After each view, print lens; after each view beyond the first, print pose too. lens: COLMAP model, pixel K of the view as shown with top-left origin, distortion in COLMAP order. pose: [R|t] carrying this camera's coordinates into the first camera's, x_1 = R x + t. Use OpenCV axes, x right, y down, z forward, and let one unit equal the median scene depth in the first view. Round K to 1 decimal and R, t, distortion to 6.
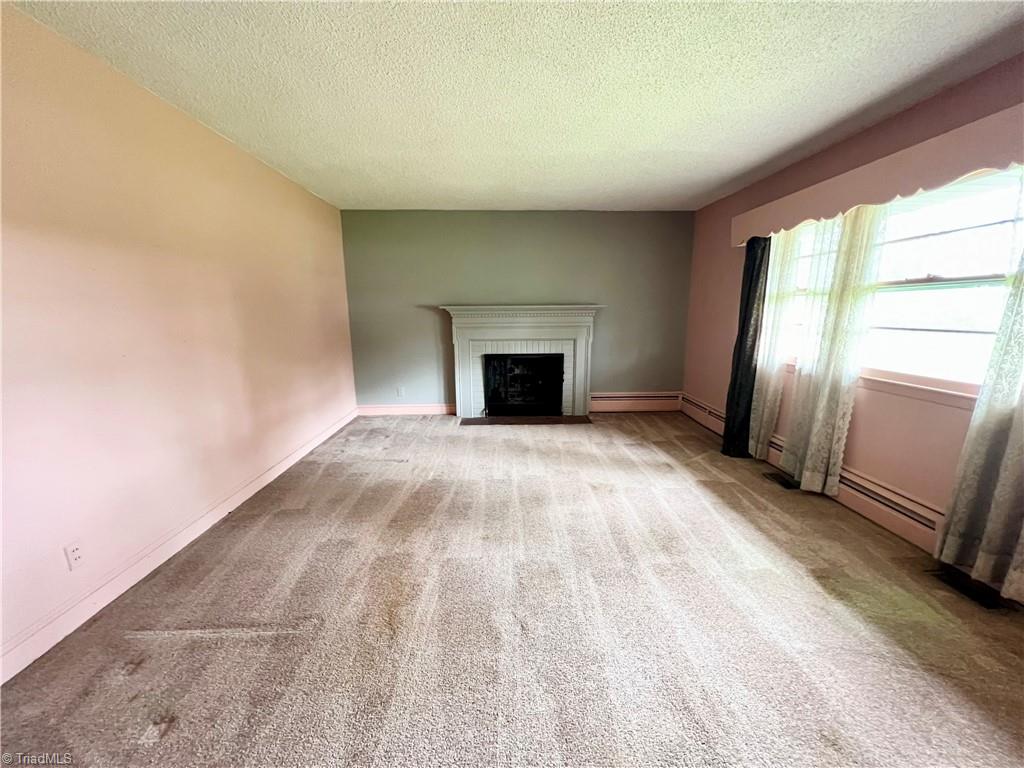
lens RADIAL K [[408.8, 0, 513.0], [0, 408.8, 385.7], [0, 0, 1]] dist [-0.000975, 0.000014]
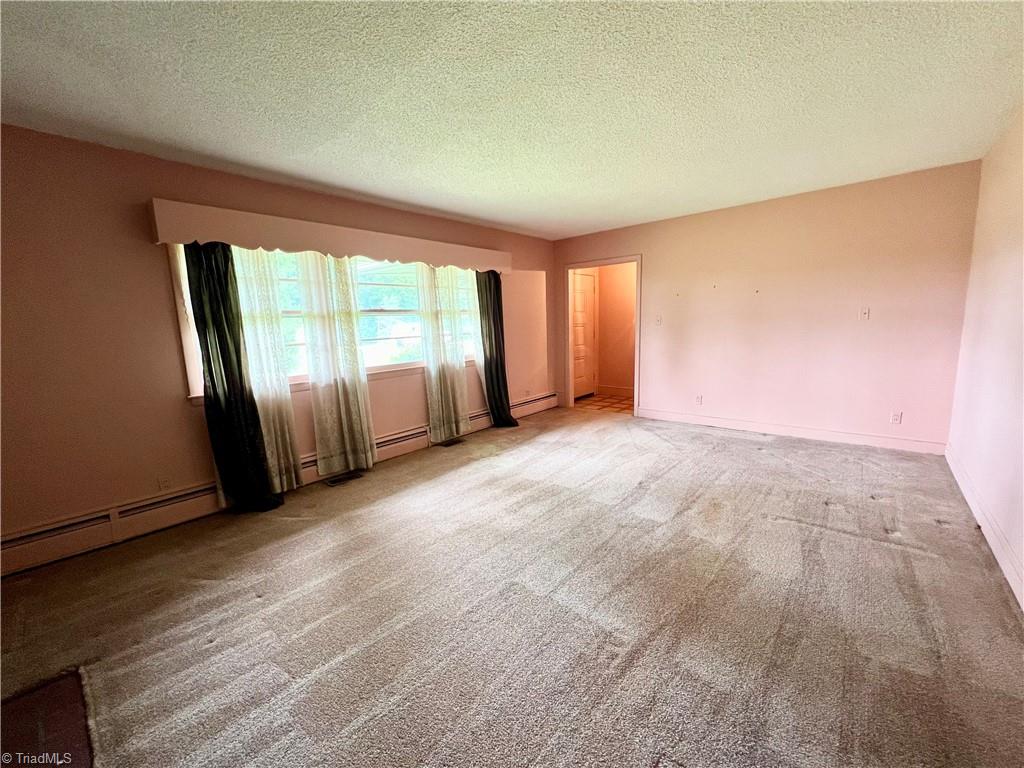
lens RADIAL K [[408.8, 0, 513.0], [0, 408.8, 385.7], [0, 0, 1]] dist [-0.000975, 0.000014]
pose [[-0.735200, -0.075268, 0.673658, -0.373266], [0.159006, 0.946937, 0.279335, -0.224334], [-0.658936, 0.312483, -0.684220, 1.230161]]
